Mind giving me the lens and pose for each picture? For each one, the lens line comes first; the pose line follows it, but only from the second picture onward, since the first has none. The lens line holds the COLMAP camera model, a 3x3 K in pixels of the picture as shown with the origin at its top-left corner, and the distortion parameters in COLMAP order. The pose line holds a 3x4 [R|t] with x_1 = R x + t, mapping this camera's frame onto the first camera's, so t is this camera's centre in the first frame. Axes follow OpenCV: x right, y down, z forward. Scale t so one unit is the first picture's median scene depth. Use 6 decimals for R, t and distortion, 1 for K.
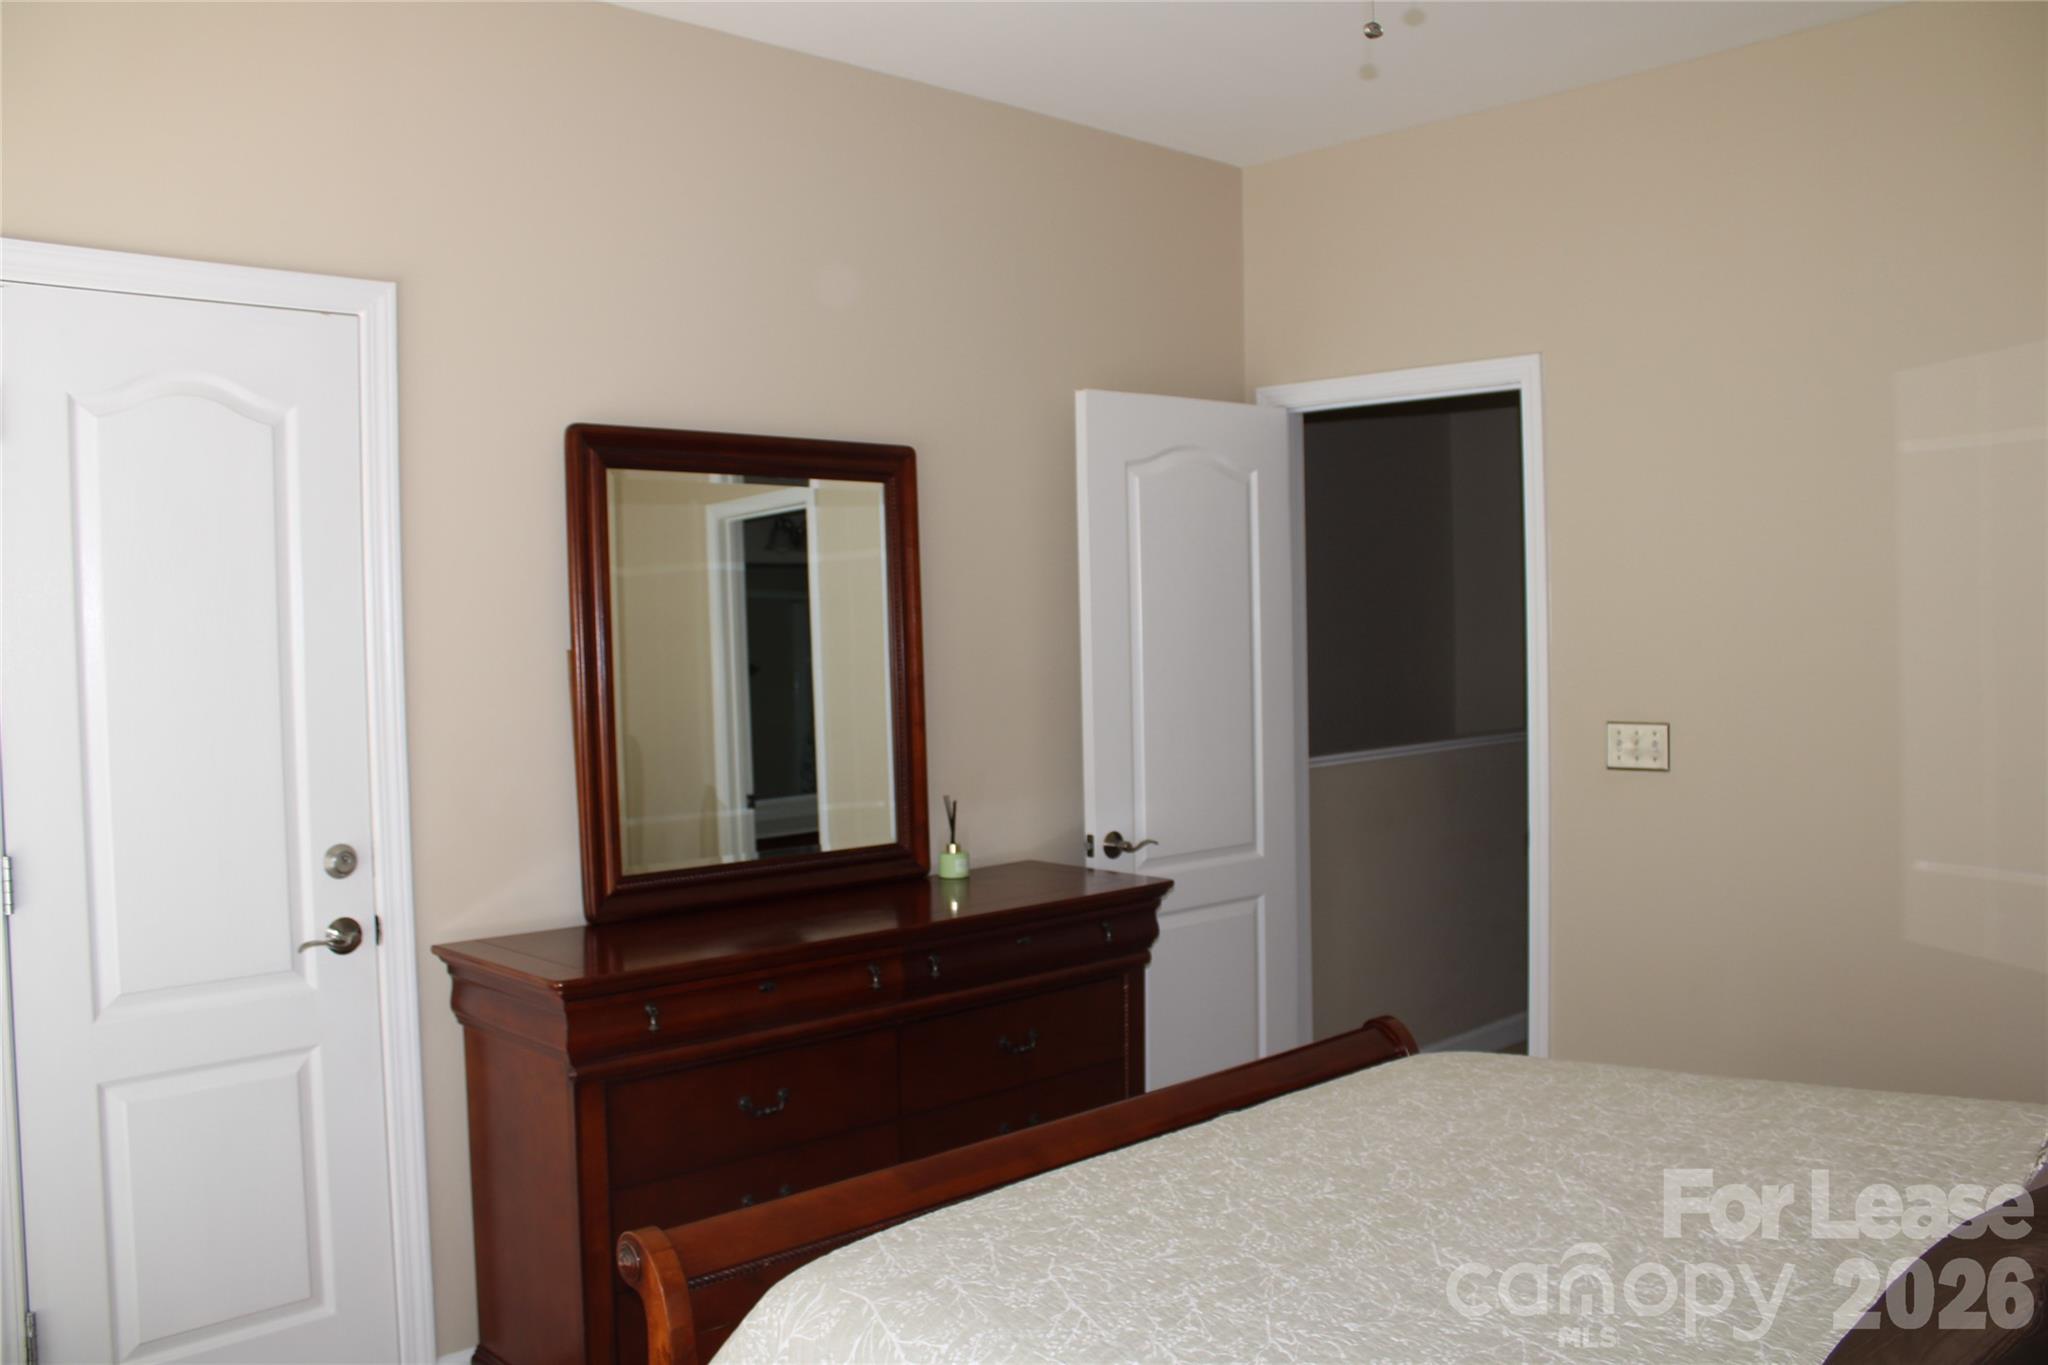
lens RADIAL K [[1697.3, 0, 1029.5], [0, 1697.3, 683.1], [0, 0, 1]] dist [-0.167001, 0.149589]
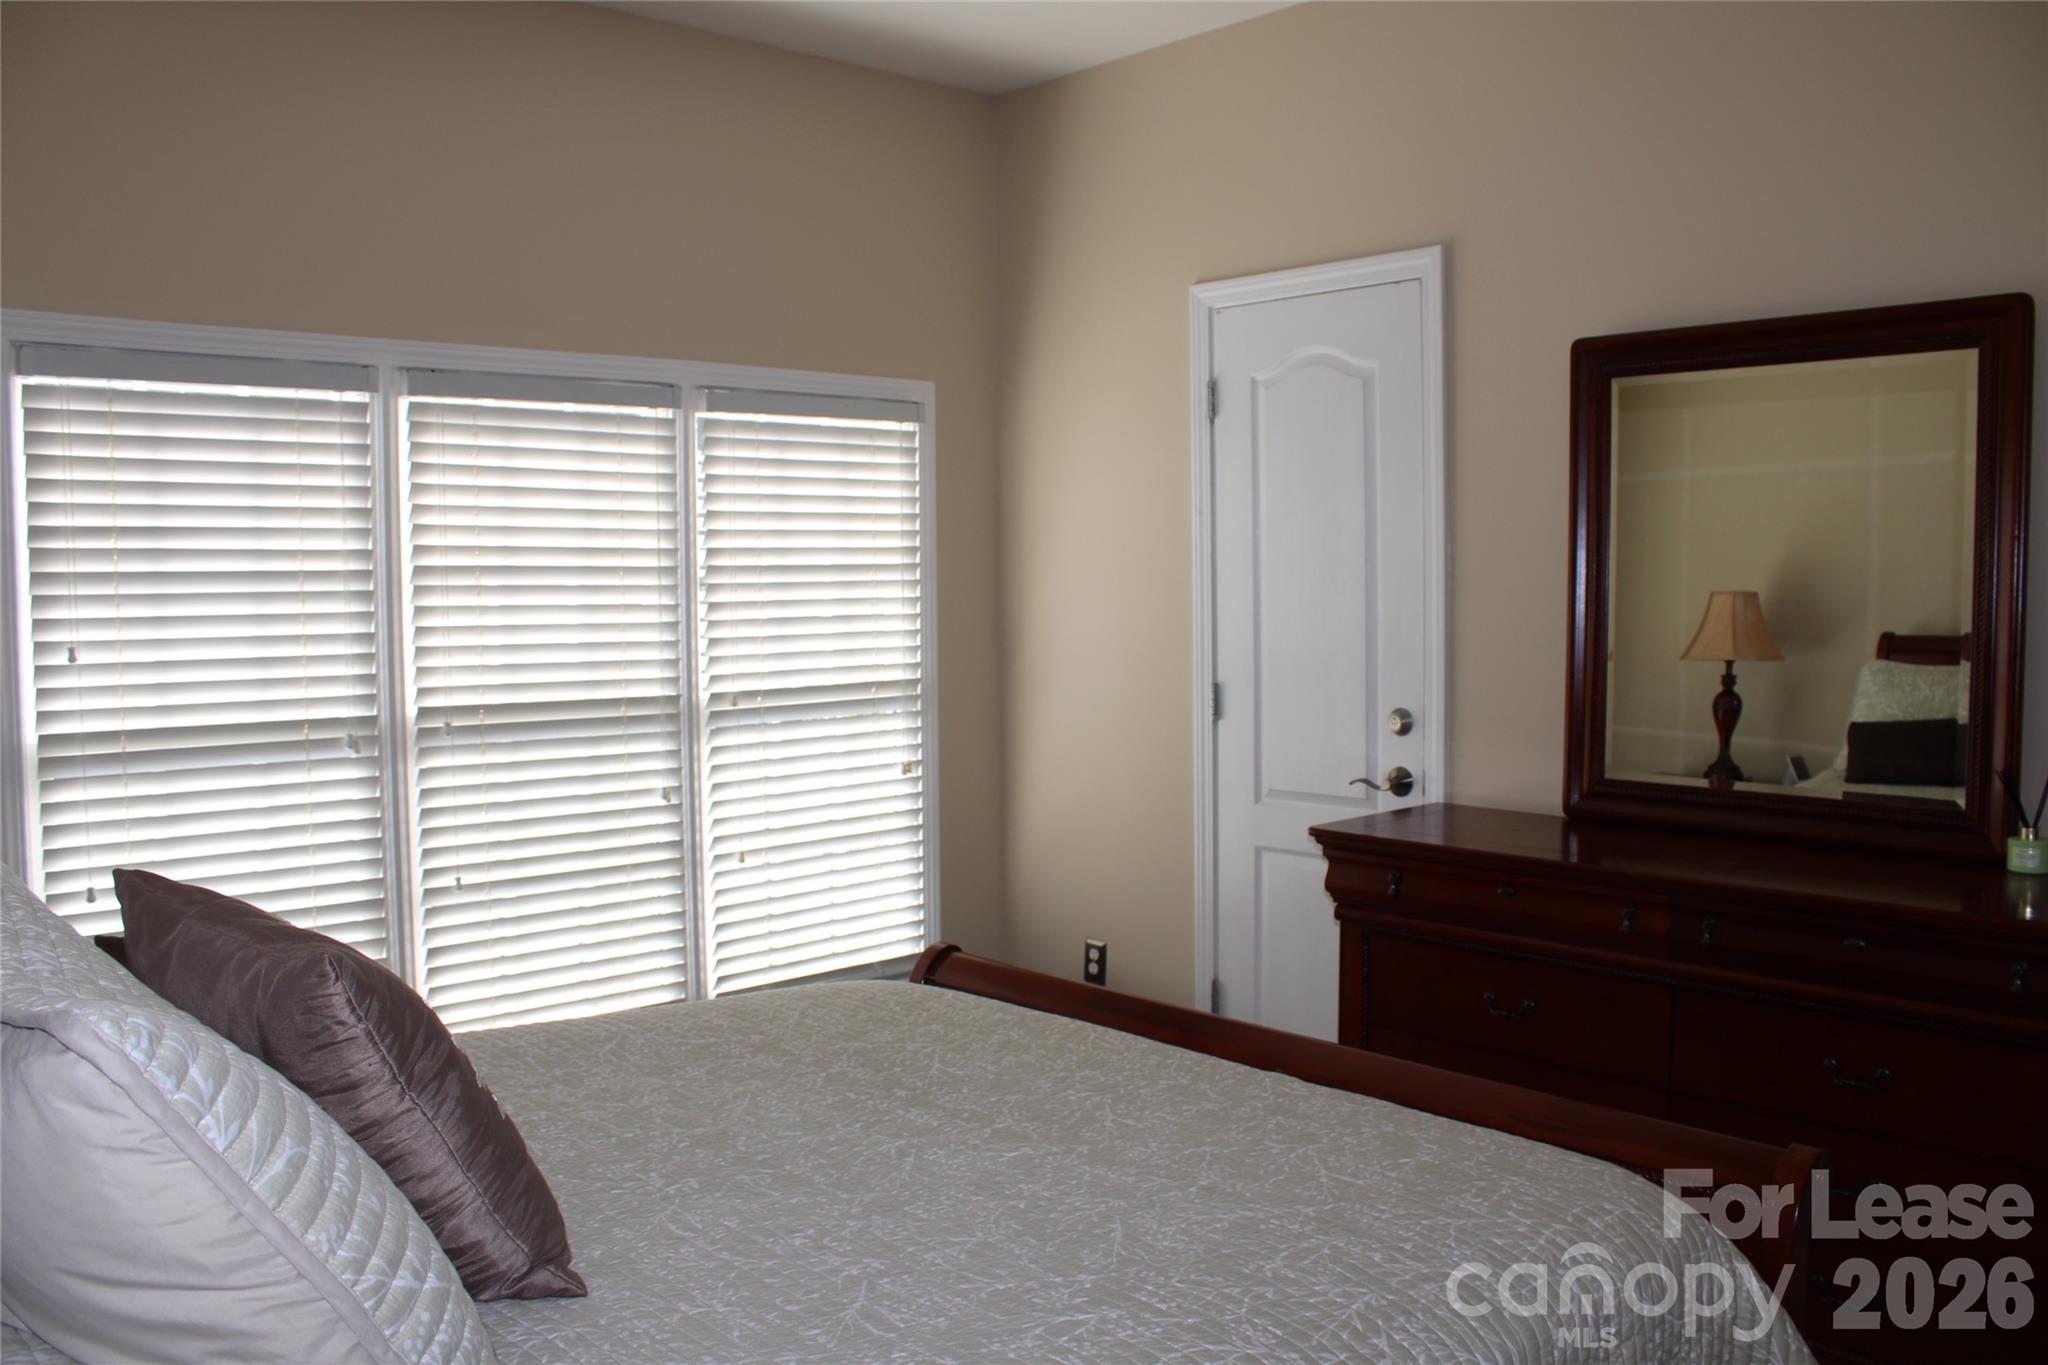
lens RADIAL K [[1697.3, 0, 1029.5], [0, 1697.3, 683.1], [0, 0, 1]] dist [-0.167001, 0.149589]
pose [[-0.008744, 0.086726, -0.996194, 0.785366], [-0.018638, 0.996045, 0.086876, -0.025003], [0.999788, 0.019327, -0.007093, 0.671511]]
